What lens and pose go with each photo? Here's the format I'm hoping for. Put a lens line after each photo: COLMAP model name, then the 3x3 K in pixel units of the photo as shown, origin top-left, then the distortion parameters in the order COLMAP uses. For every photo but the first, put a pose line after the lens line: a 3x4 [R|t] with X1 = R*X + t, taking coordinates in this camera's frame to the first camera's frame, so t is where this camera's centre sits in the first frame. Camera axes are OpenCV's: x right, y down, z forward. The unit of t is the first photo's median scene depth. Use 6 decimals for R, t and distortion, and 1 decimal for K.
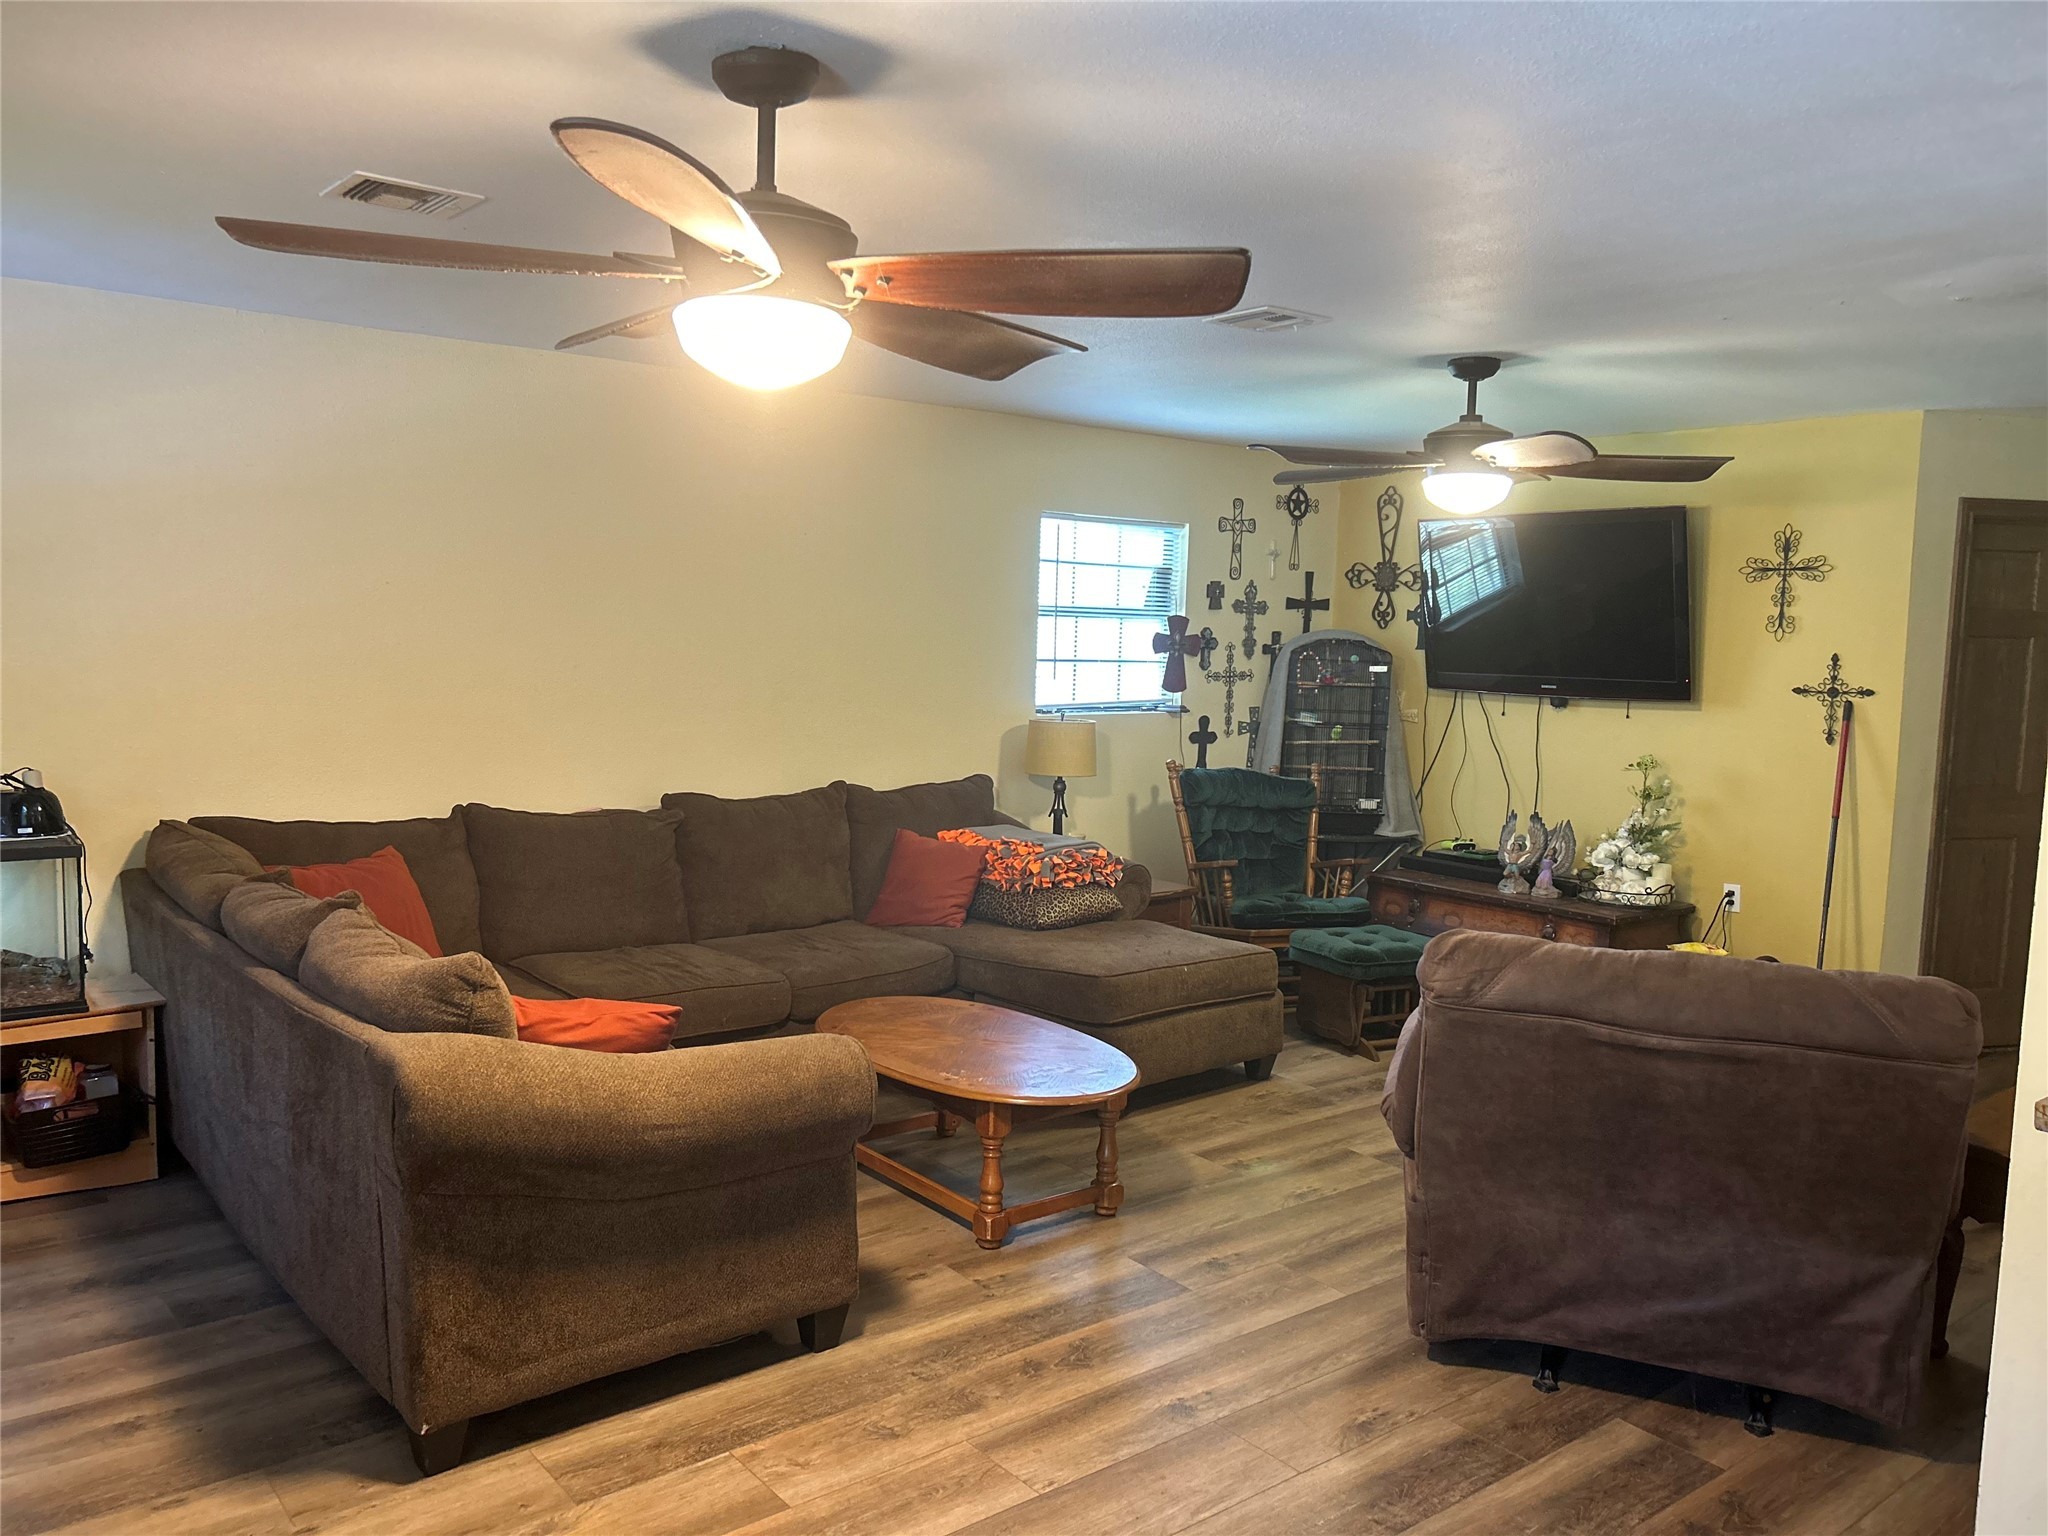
lens RADIAL K [[1527.5, 0, 1015.6], [0, 1527.5, 763.4], [0, 0, 1]] dist [0.047383, -0.051590]
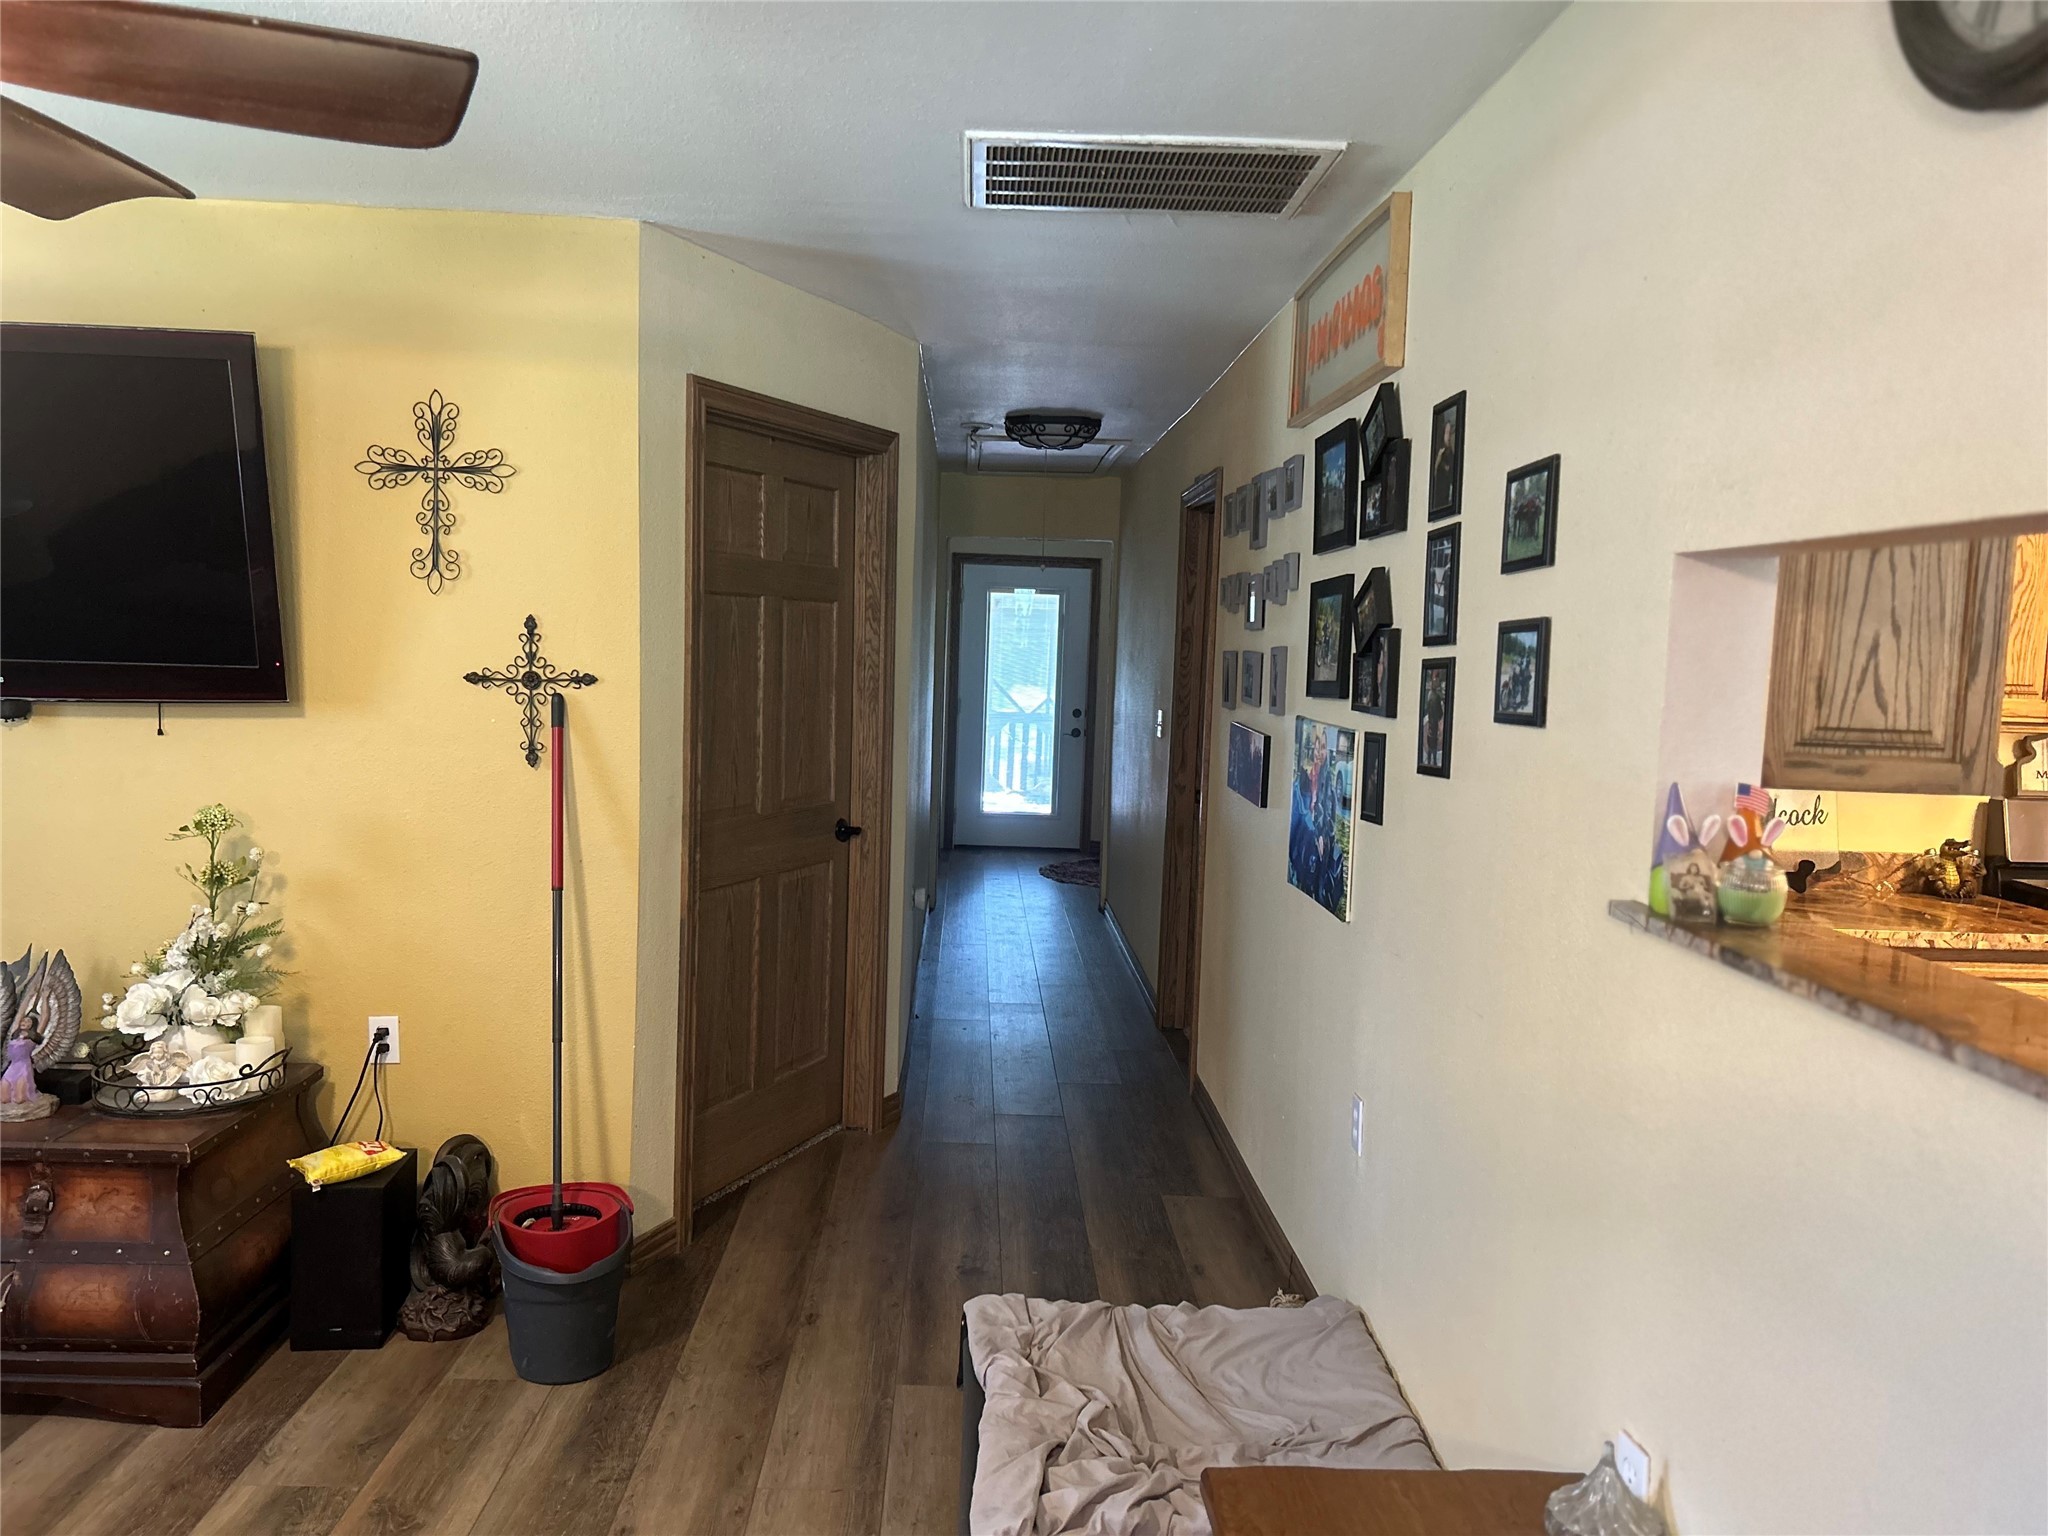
lens RADIAL K [[1527.5, 0, 1021.2], [0, 1527.5, 764.5], [0, 0, 1]] dist [0.047383, -0.051590]
pose [[0.595522, -0.073532, 0.799967, 0.056910], [0.058244, 0.997133, 0.048297, -0.010830], [-0.801225, 0.017831, 0.598097, 0.170945]]
